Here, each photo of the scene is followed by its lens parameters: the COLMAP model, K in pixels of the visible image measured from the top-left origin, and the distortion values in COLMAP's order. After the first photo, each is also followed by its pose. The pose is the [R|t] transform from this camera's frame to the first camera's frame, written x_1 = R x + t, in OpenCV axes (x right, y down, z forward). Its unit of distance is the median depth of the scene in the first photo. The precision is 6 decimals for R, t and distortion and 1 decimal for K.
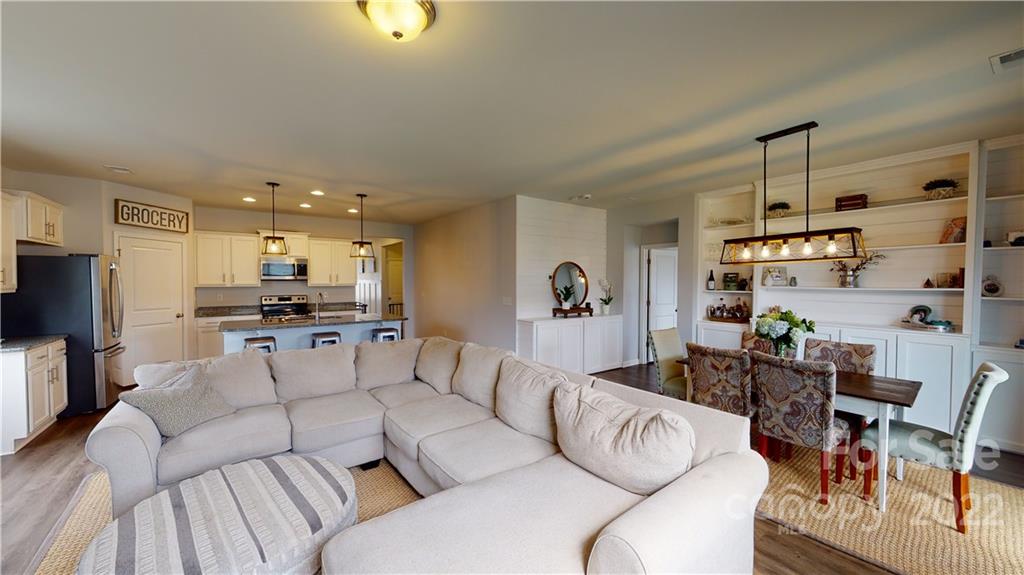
lens RADIAL K [[371.7, 0, 513.9], [0, 371.7, 284.1], [0, 0, 1]] dist [-0.001146, 0.000177]
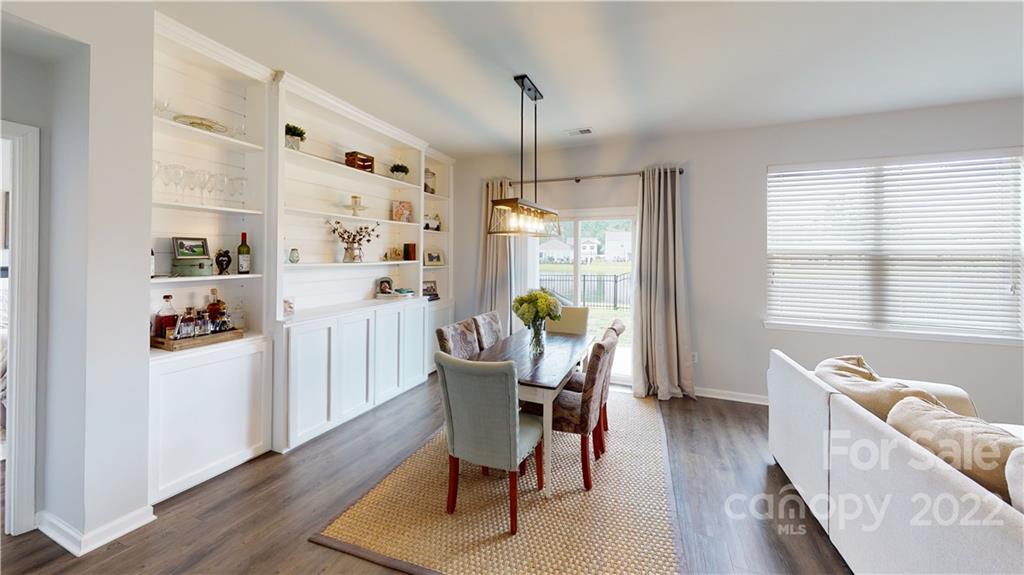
lens RADIAL K [[371.7, 0, 517.5], [0, 371.7, 282.3], [0, 0, 1]] dist [-0.001146, 0.000177]
pose [[-0.545373, -0.068050, 0.835427, -0.035865], [0.006043, 0.996354, 0.085103, -0.011945], [-0.838172, 0.051461, -0.542973, 0.889745]]
